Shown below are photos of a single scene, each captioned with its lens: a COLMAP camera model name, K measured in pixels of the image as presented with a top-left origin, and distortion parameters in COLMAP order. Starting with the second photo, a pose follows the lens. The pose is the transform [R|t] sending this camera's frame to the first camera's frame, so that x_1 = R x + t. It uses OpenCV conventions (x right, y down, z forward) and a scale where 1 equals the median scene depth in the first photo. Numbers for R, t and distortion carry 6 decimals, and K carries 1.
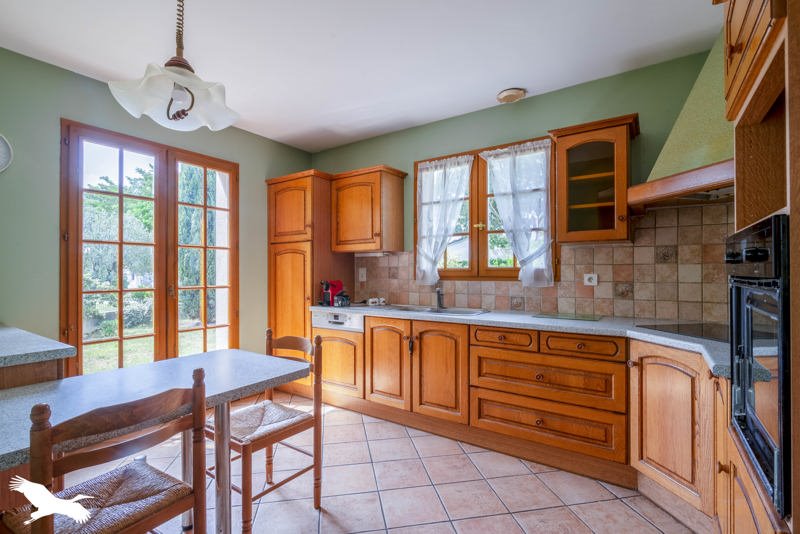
lens RADIAL K [[369.5, 0, 400.1], [0, 369.5, 272.1], [0, 0, 1]] dist [0.001203, 0.000085]
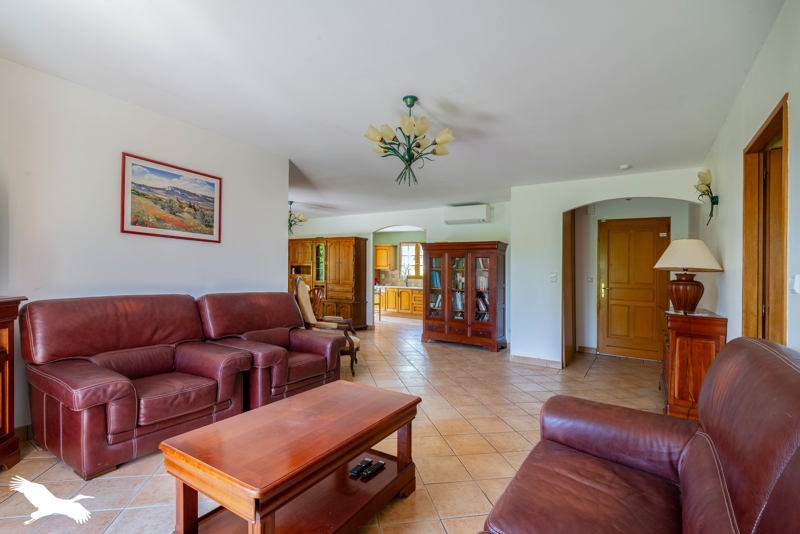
lens RADIAL K [[369.5, 0, 399.1], [0, 369.5, 272.6], [0, 0, 1]] dist [0.001203, 0.000085]
pose [[0.998964, 0.020831, 0.040470, -0.104624], [-0.020640, 0.999774, -0.005122, -0.013642], [-0.040567, 0.004282, 0.999168, -2.431475]]
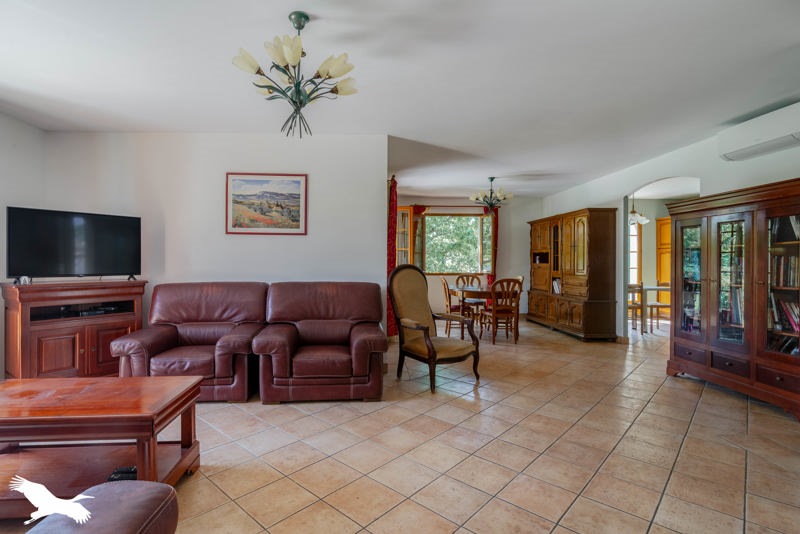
lens RADIAL K [[398.0, 0, 398.0], [0, 398.0, 268.2], [0, 0, 1]] dist [0.004930, 0.000525]
pose [[0.613833, 0.005559, -0.789417, 0.626908], [0.006379, 0.999908, 0.012001, -0.003969], [0.789410, -0.012402, 0.613740, -1.828297]]
